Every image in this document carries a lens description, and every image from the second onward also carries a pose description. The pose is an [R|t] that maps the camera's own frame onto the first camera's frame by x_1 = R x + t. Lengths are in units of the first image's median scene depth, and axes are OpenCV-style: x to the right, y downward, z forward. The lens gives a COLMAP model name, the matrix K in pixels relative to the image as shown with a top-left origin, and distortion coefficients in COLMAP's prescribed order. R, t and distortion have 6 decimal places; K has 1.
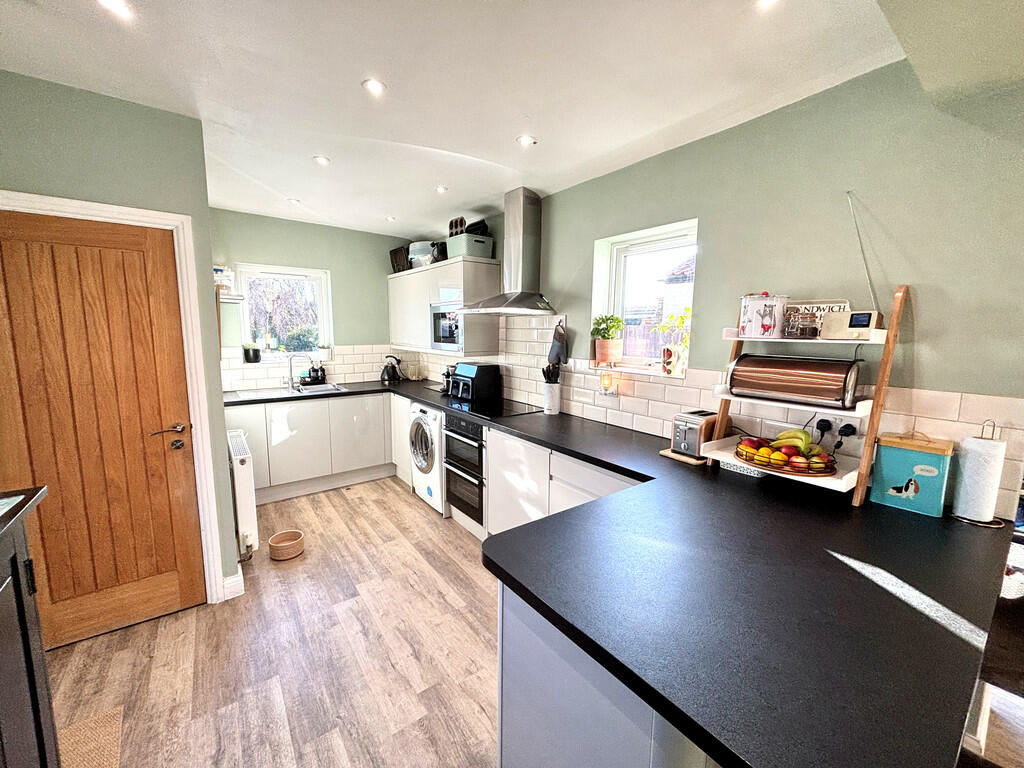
lens RADIAL K [[413.5, 0, 512.6], [0, 413.5, 383.6], [0, 0, 1]] dist [-0.000249, 0.000140]
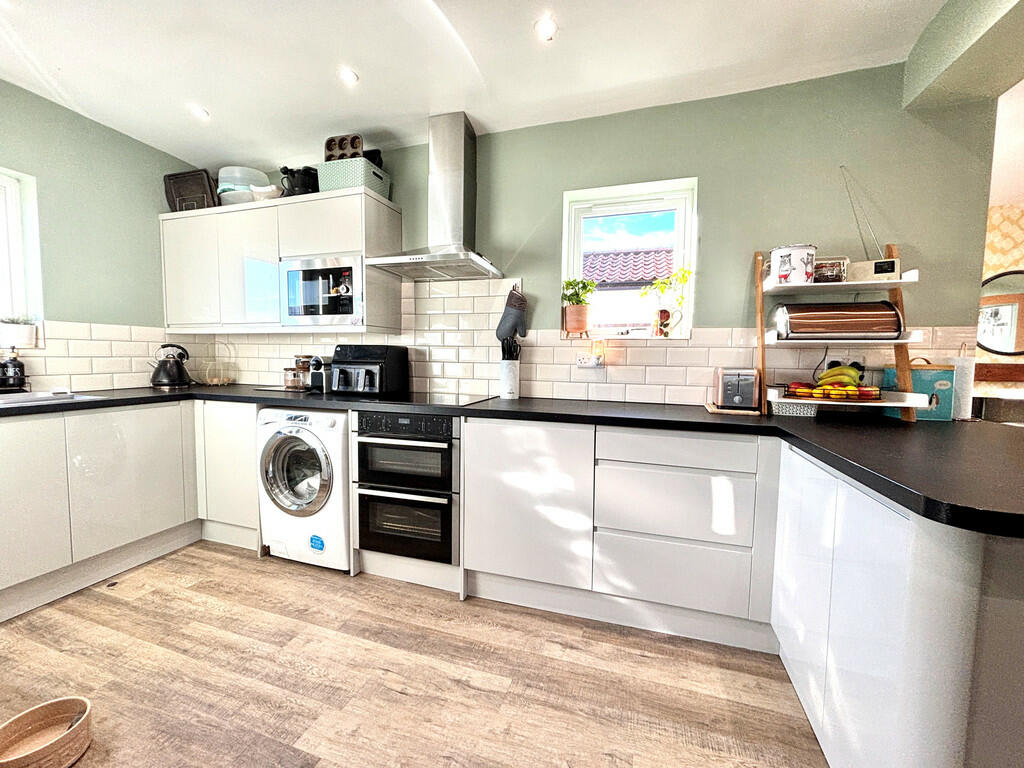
lens RADIAL K [[413.5, 0, 510.7], [0, 413.5, 384.2], [0, 0, 1]] dist [-0.000249, 0.000140]
pose [[0.814652, -0.037853, 0.578714, -0.348461], [0.072934, 0.996632, -0.037479, 0.070510], [-0.575346, 0.072740, 0.814669, 0.322408]]
